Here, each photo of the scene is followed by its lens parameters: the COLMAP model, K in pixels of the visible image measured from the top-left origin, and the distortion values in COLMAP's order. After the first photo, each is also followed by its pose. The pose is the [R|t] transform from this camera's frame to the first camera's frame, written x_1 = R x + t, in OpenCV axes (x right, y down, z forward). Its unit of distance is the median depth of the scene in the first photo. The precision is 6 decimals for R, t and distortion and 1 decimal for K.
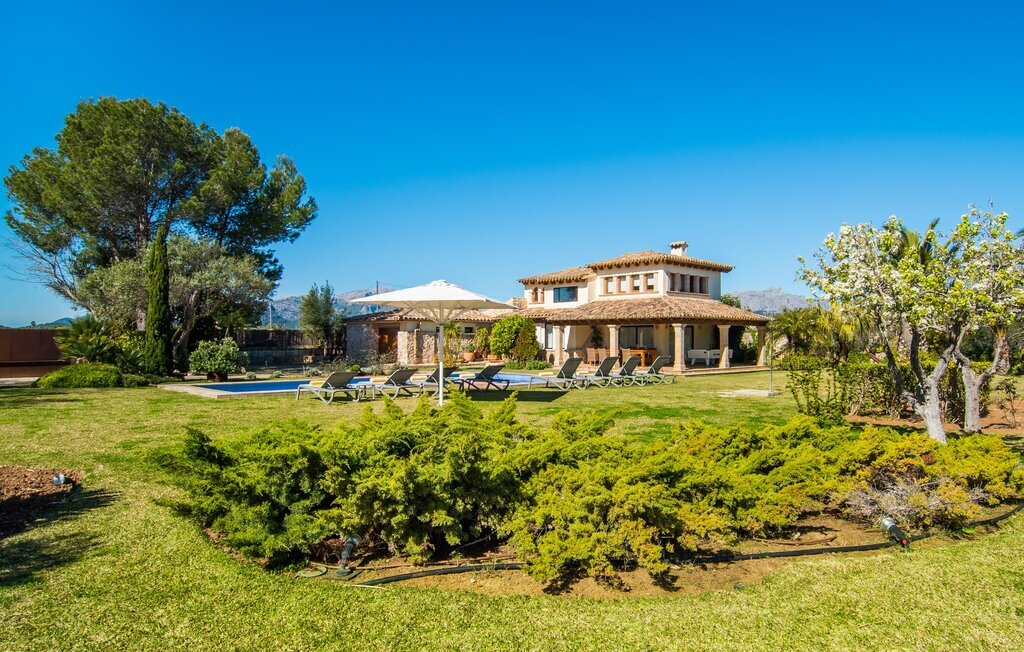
lens RADIAL K [[719.6, 0, 537.7], [0, 719.6, 335.5], [0, 0, 1]] dist [-0.007821, -0.000215]
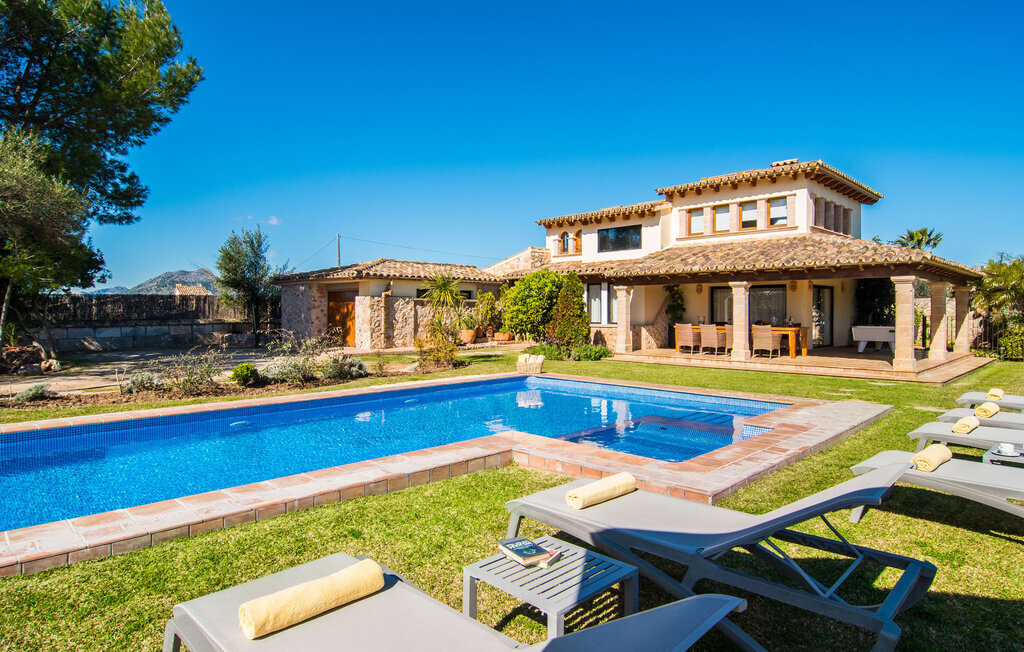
lens RADIAL K [[600.5, 0, 517.0], [0, 600.5, 322.3], [0, 0, 1]] dist [0.001199, -0.006338]
pose [[0.999559, -0.001776, 0.029632, -0.069896], [0.001006, 0.999662, 0.025987, 0.003588], [-0.029669, -0.025945, 0.999223, 0.477547]]
